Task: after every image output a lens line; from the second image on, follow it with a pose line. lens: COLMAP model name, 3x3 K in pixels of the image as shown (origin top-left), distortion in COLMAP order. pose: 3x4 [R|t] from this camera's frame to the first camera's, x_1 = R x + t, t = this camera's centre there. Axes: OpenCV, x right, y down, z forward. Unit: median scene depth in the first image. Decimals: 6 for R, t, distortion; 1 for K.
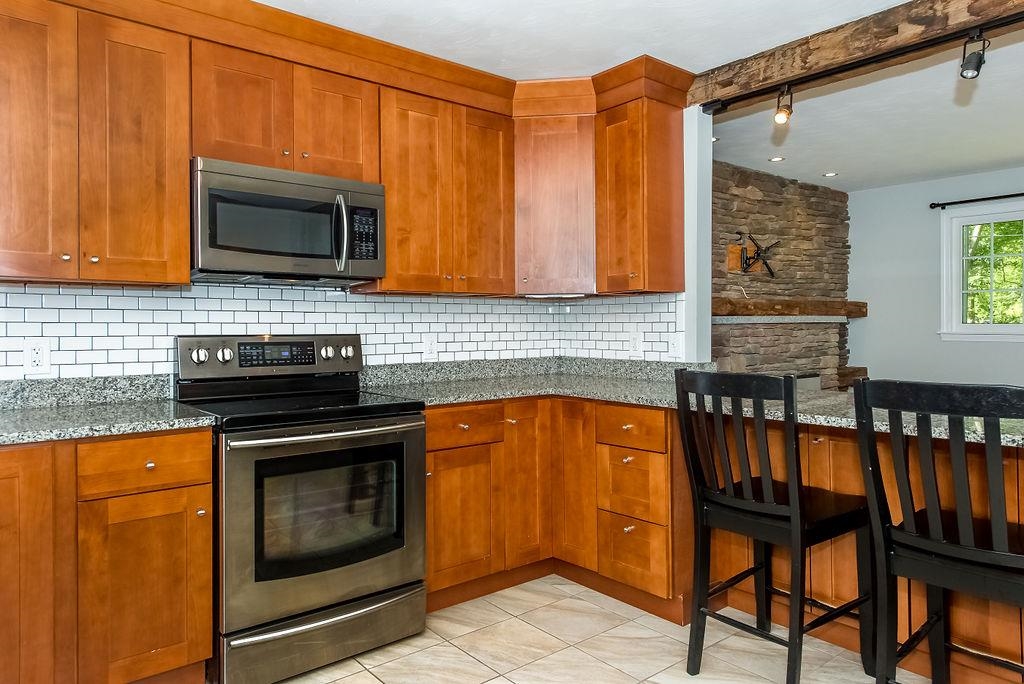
lens RADIAL K [[678.6, 0, 514.7], [0, 678.6, 333.3], [0, 0, 1]] dist [0.020704, -0.005935]
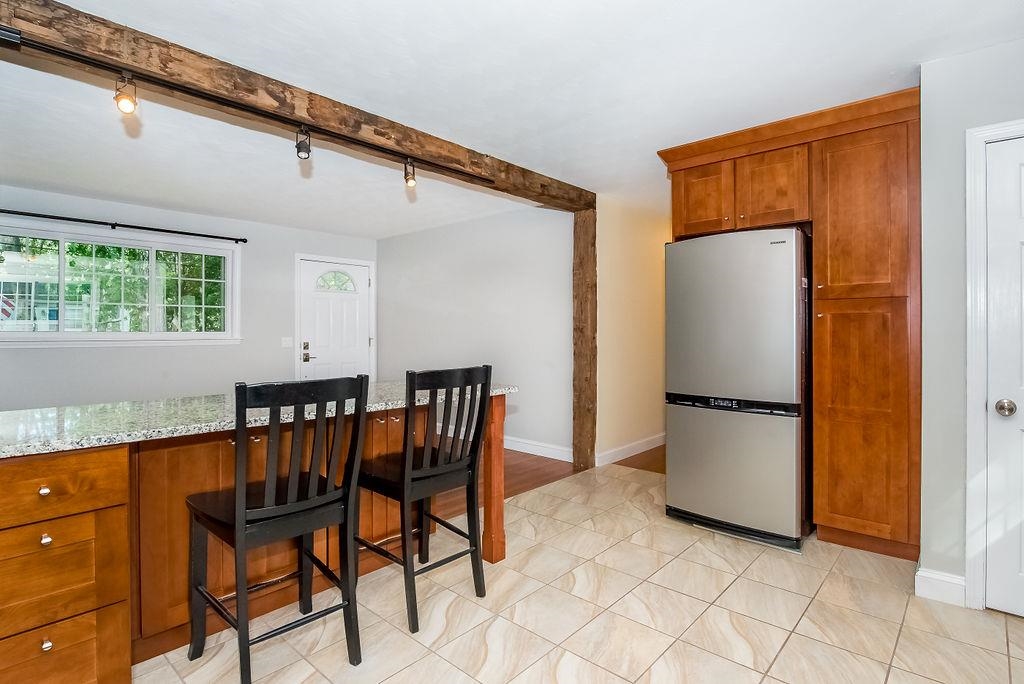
lens RADIAL K [[523.2, 0, 552.9], [0, 523.2, 331.6], [0, 0, 1]] dist [0.002233, -0.002272]
pose [[-0.184560, 0.004334, 0.982812, -0.401481], [0.010913, 0.999938, -0.002361, -0.008134], [-0.982761, 0.010290, -0.184596, 0.582226]]
